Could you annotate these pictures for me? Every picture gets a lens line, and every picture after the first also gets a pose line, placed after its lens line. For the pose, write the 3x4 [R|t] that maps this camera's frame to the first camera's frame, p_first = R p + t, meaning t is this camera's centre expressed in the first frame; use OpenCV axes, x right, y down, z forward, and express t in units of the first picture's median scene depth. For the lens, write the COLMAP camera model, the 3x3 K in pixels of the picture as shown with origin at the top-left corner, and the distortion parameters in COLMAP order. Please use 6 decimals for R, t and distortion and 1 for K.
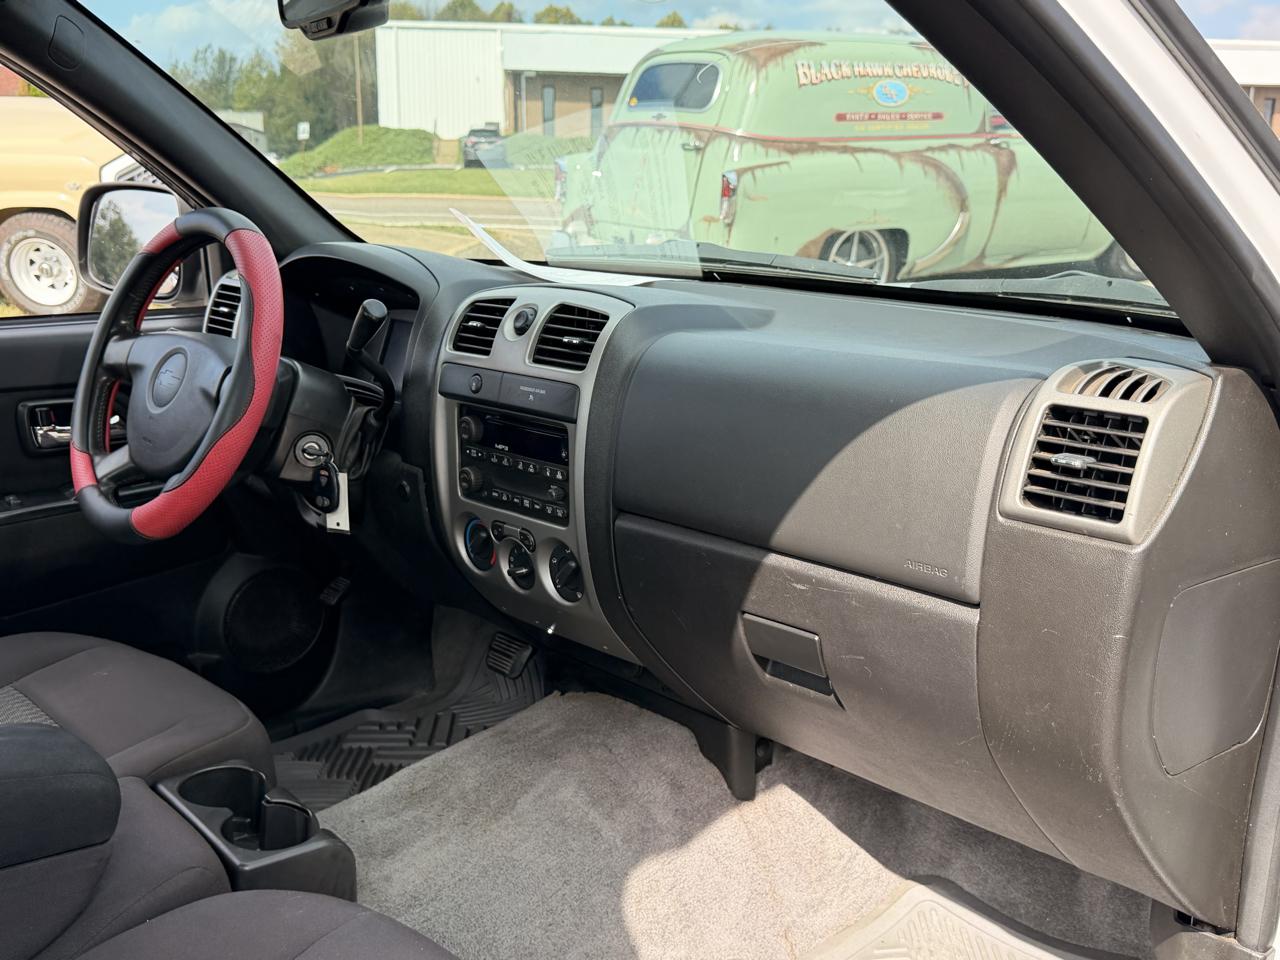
lens RADIAL K [[1295.8, 0, 651.3], [0, 1295.8, 485.4], [0, 0, 1]] dist [-0.009480, 0.000000]
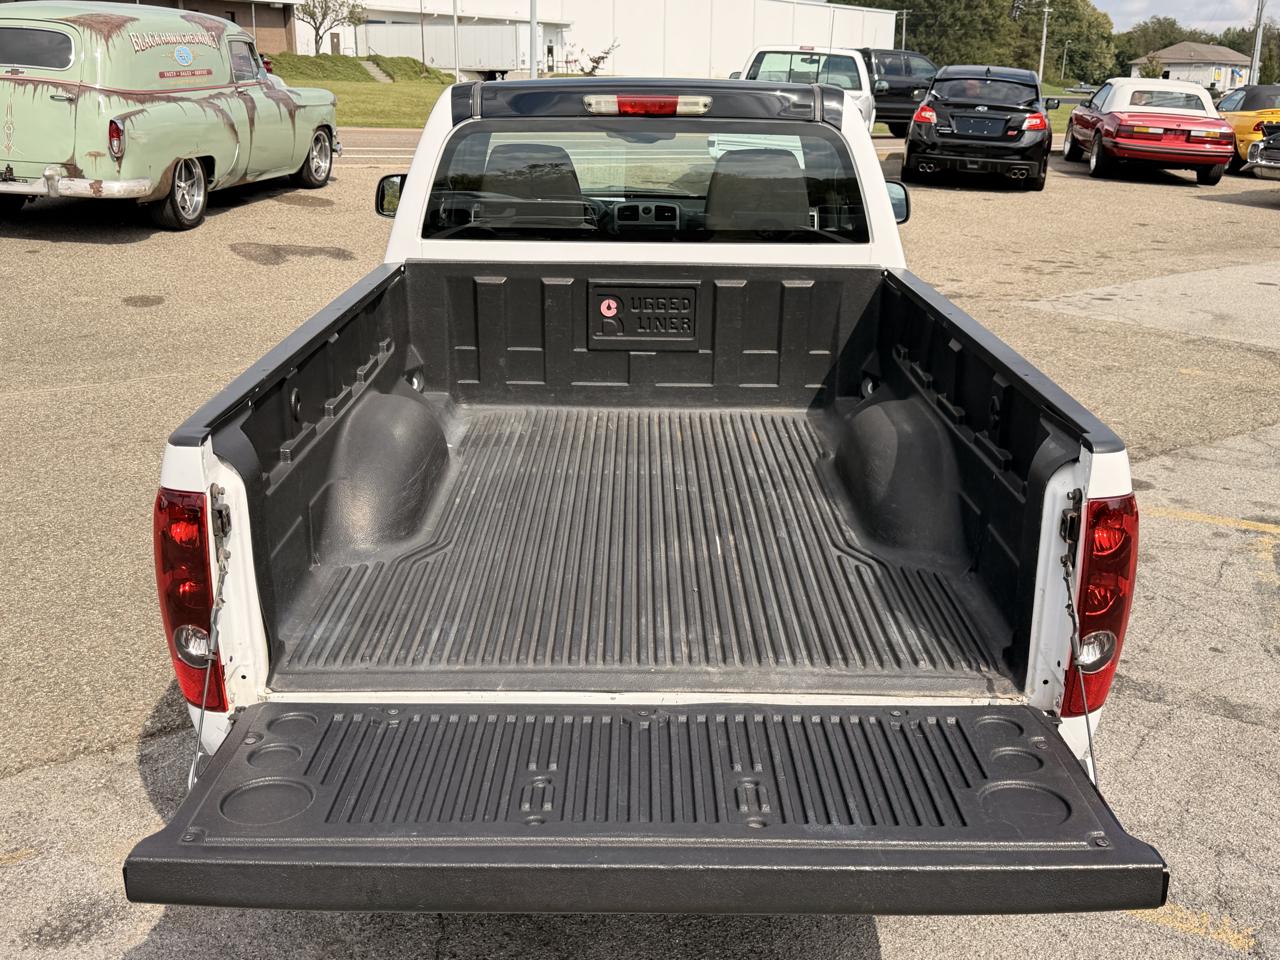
lens RADIAL K [[1295.6, 0, 635.1], [0, 1295.6, 487.0], [0, 0, 1]] dist [0.014682, 0.000000]
pose [[0.670950, -0.218035, 0.708722, -0.586337], [0.160976, 0.975827, 0.147812, 0.017912], [-0.723818, 0.014913, 0.689829, -0.303822]]
